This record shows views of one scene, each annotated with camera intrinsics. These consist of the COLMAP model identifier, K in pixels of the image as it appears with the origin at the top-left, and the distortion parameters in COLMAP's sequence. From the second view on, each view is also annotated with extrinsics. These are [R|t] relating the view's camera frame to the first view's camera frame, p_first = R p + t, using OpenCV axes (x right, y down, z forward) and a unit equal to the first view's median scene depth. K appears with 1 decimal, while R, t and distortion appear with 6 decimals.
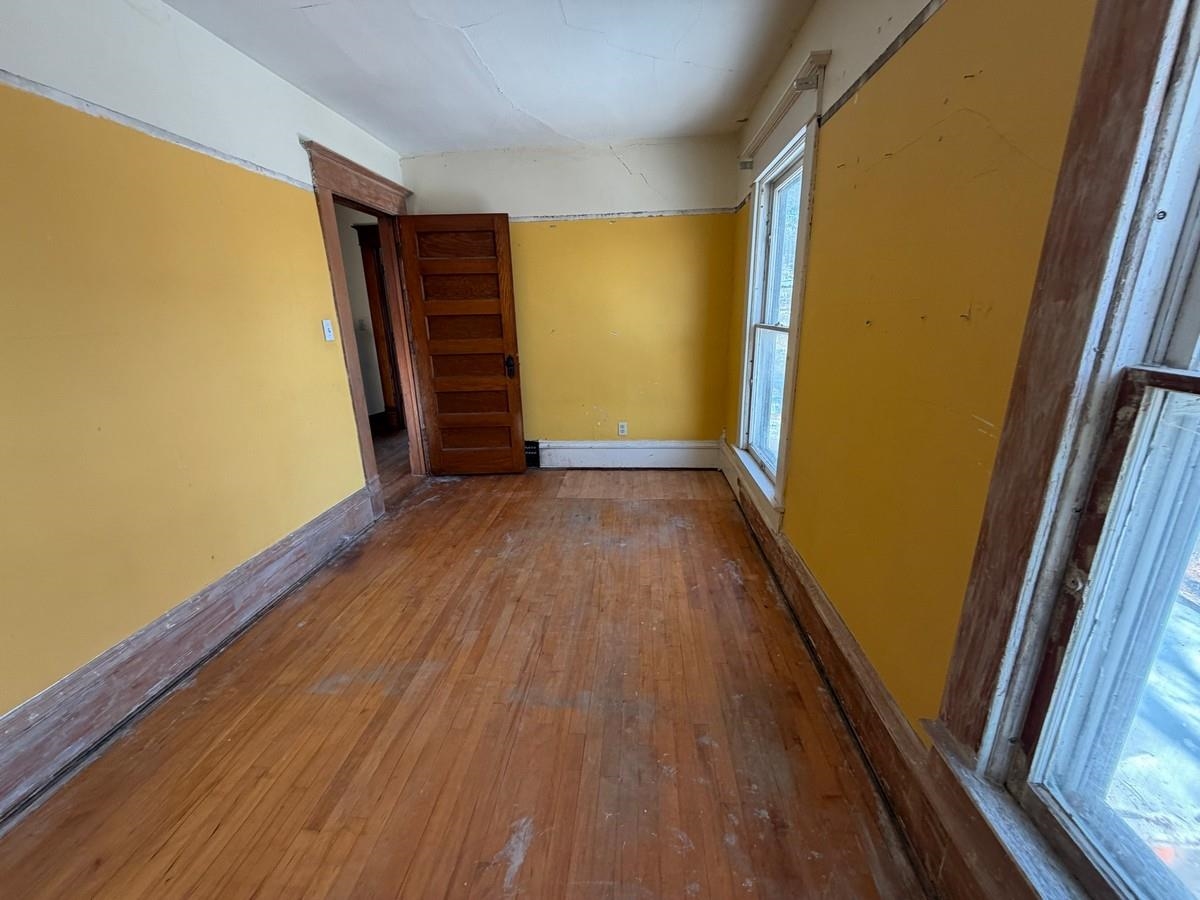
lens RADIAL K [[477.5, 0, 608.0], [0, 477.5, 445.1], [0, 0, 1]] dist [-0.000525, -0.000020]
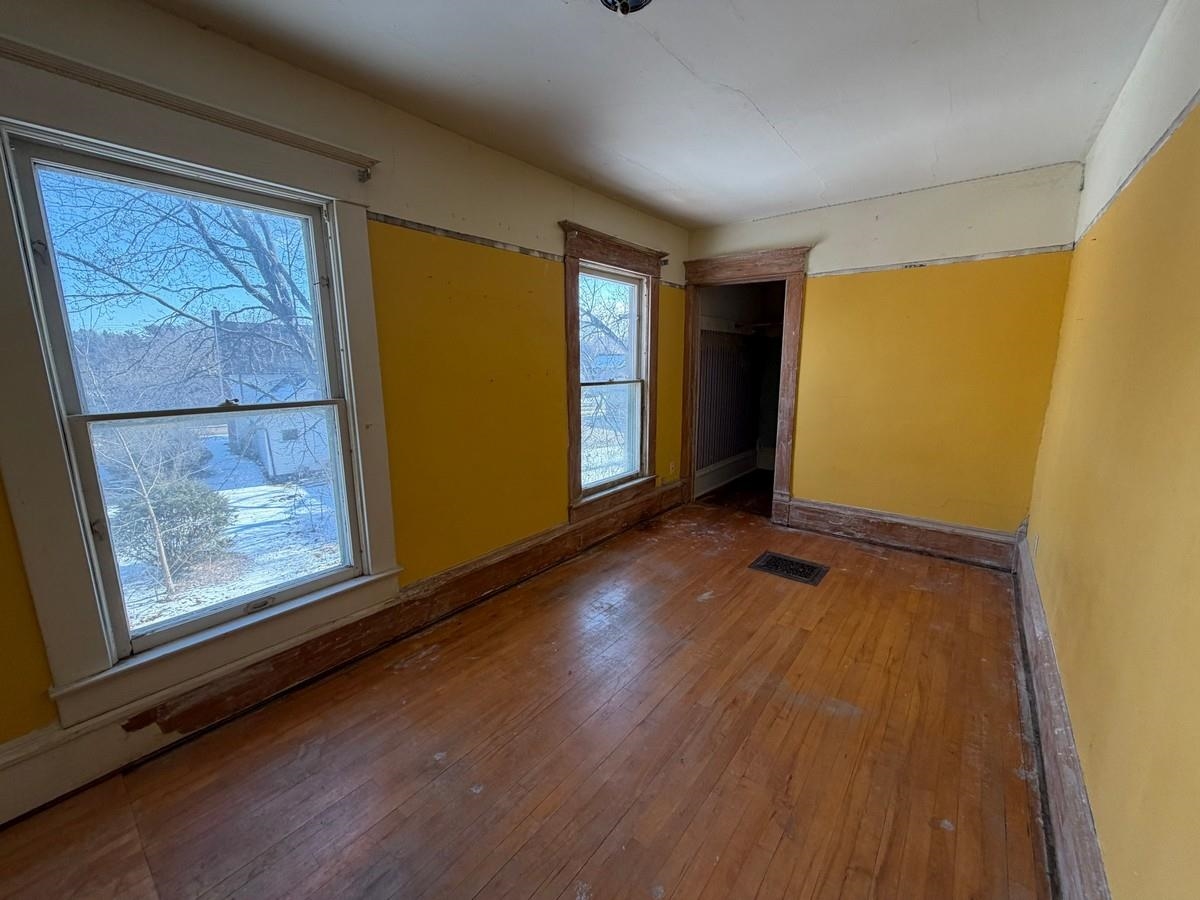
lens RADIAL K [[477.5, 0, 605.2], [0, 477.5, 454.7], [0, 0, 1]] dist [-0.000525, -0.000020]
pose [[-0.829677, -0.077091, 0.552895, -0.606399], [0.179985, 0.900589, 0.395658, -0.451285], [-0.528433, 0.427782, -0.733322, 1.596826]]
